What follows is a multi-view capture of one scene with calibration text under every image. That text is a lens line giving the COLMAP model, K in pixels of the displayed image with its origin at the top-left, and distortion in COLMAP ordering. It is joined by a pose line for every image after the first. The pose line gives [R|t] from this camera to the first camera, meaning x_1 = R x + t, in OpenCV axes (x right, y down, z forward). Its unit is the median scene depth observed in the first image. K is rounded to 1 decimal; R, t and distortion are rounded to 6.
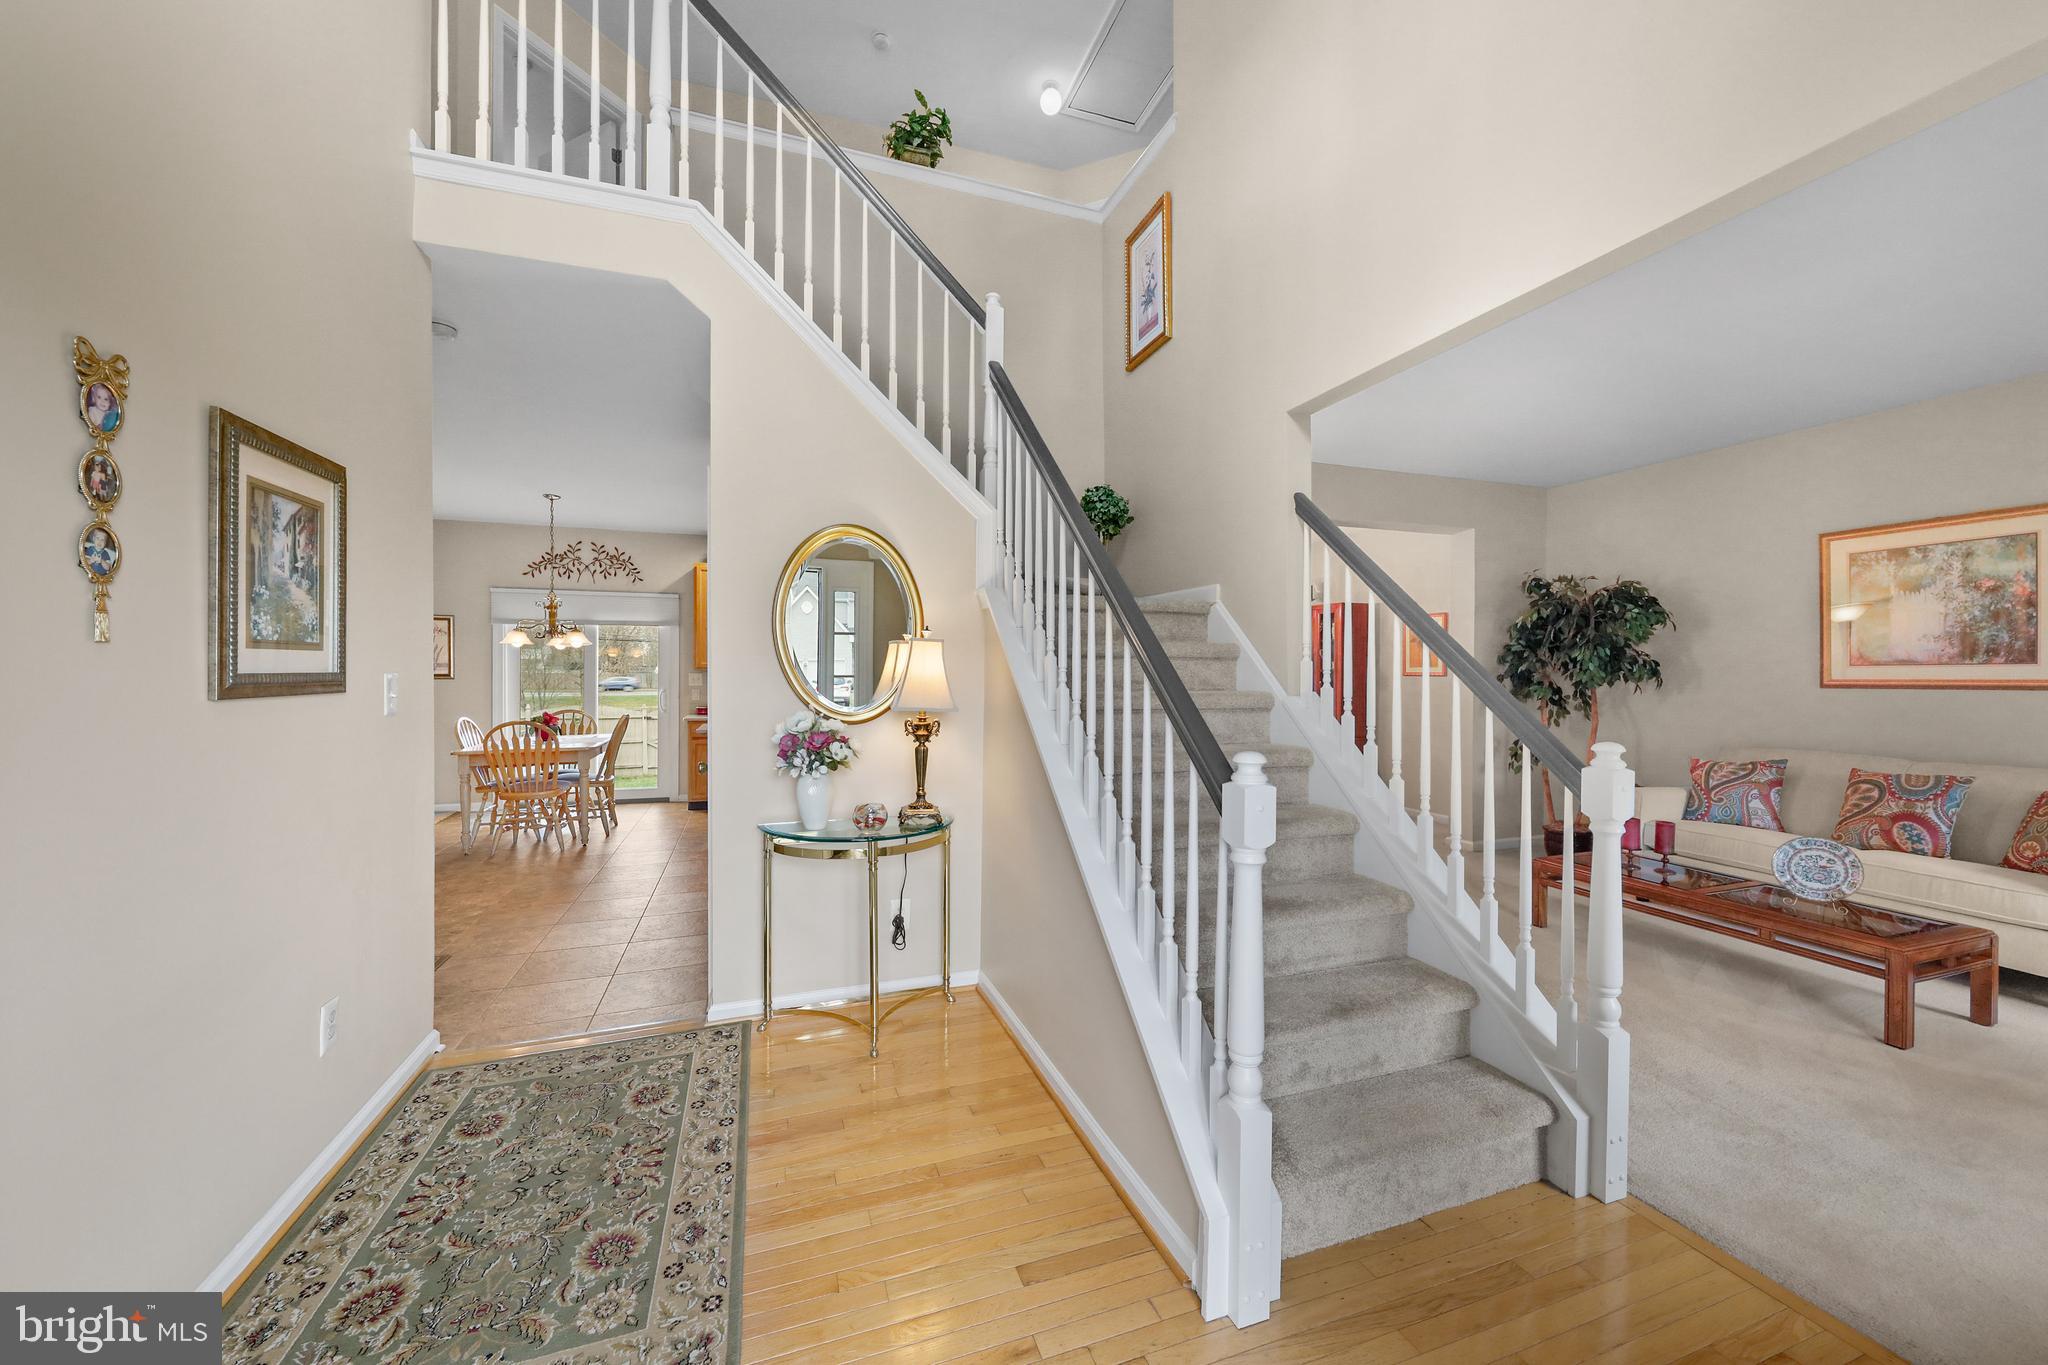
lens RADIAL K [[746.5, 0, 1024.5], [0, 746.5, 673.9], [0, 0, 1]] dist [0.002016, -0.000184]
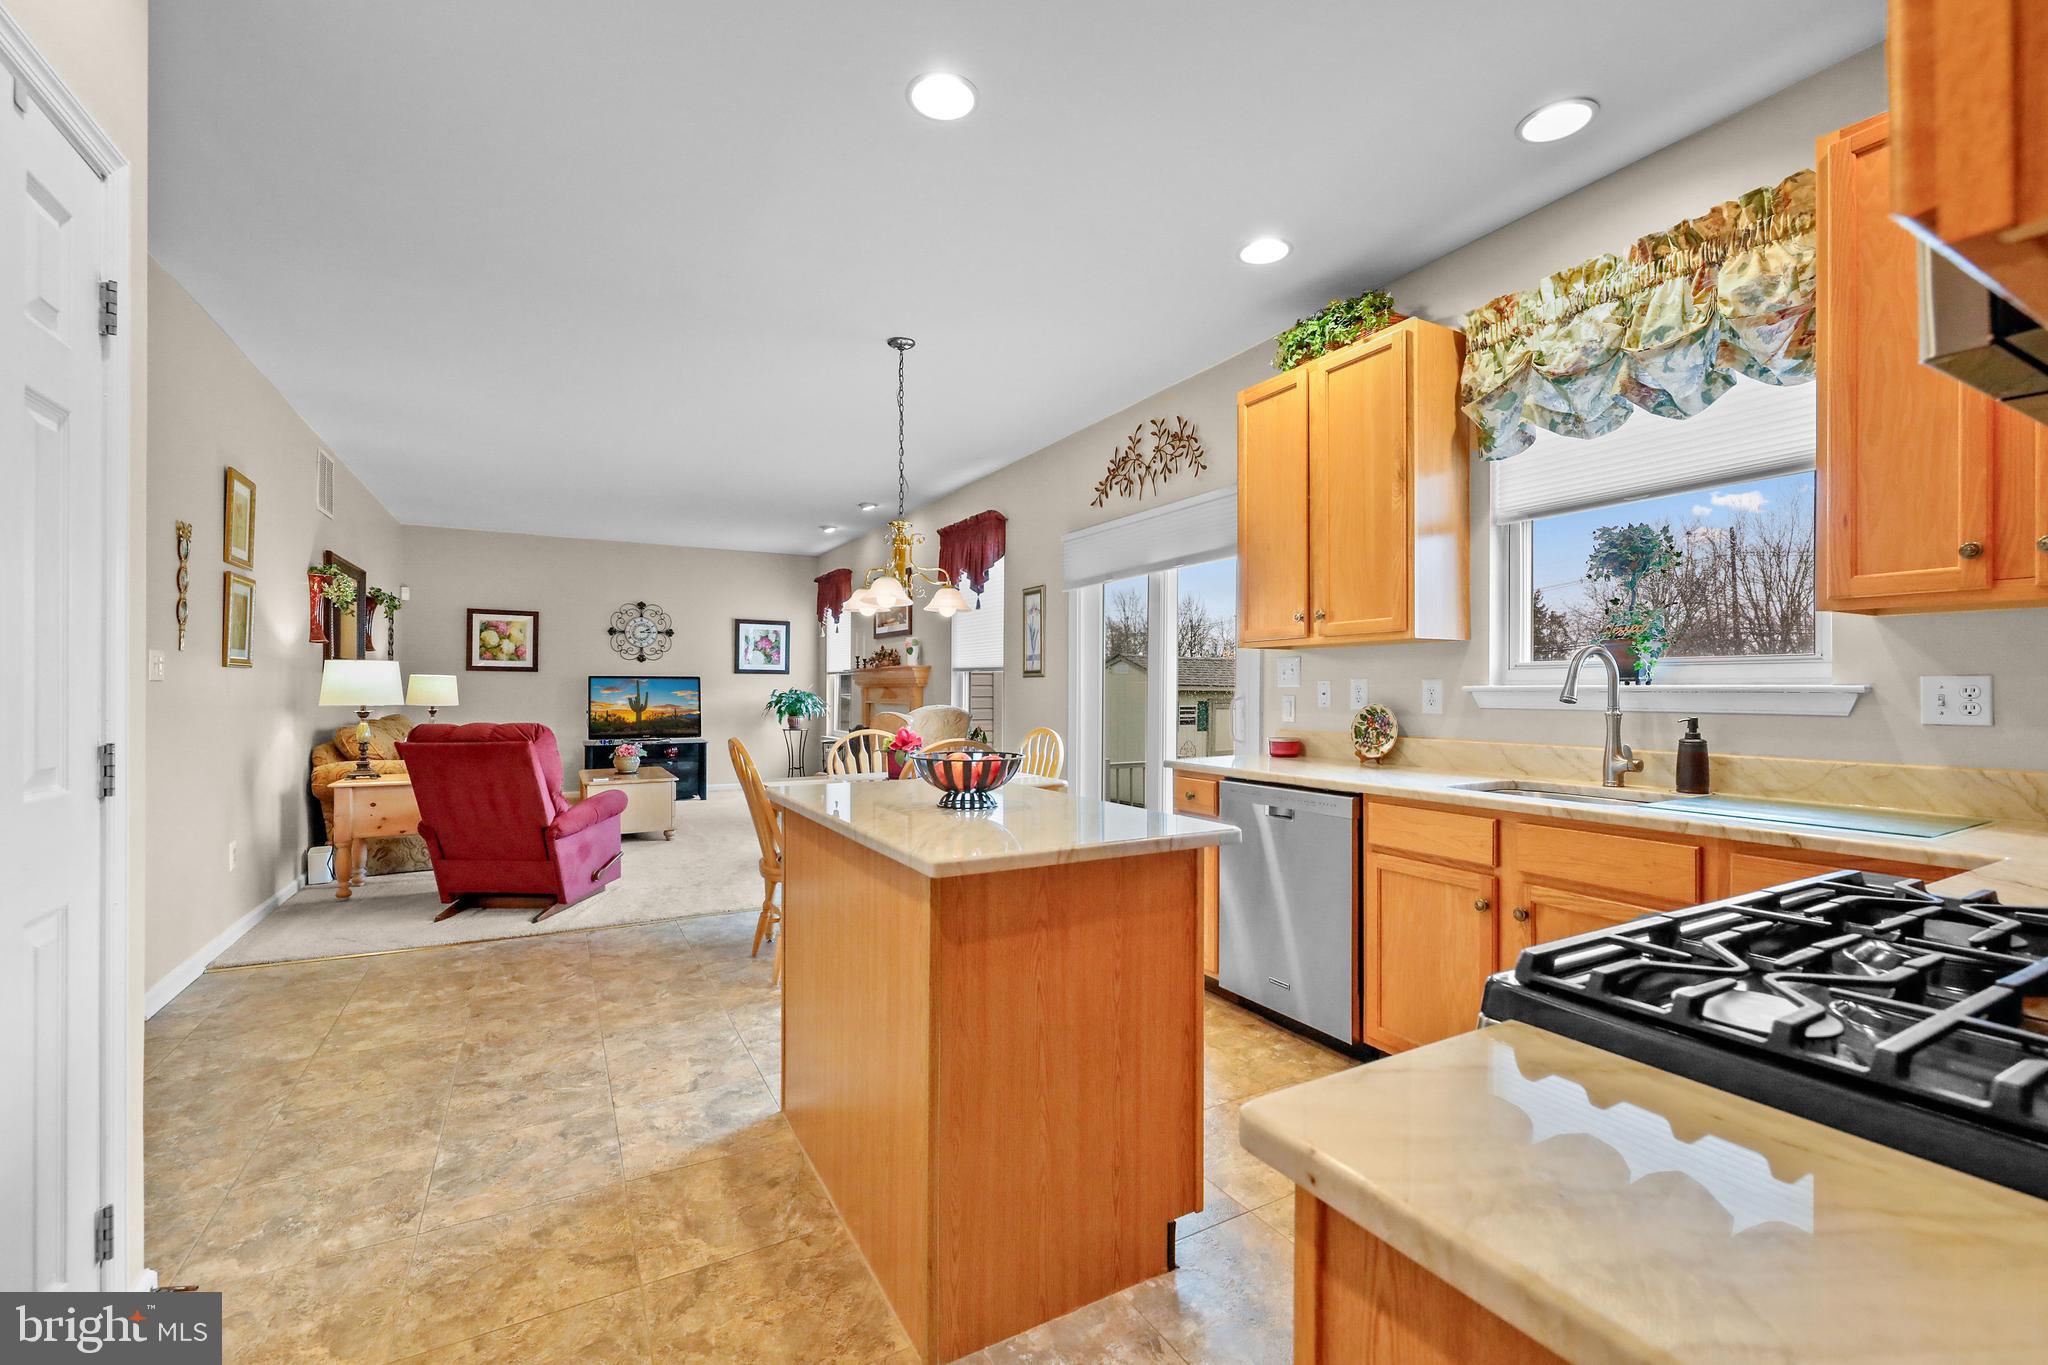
lens RADIAL K [[852.2, 0, 1018.3], [0, 852.2, 687.3], [0, 0, 1]] dist [0.001093, 0.000208]
pose [[0.159095, -0.005100, -0.987250, 0.009856], [-0.003108, 0.999979, -0.005666, 0.020018], [0.987258, 0.003970, 0.159076, 0.817248]]
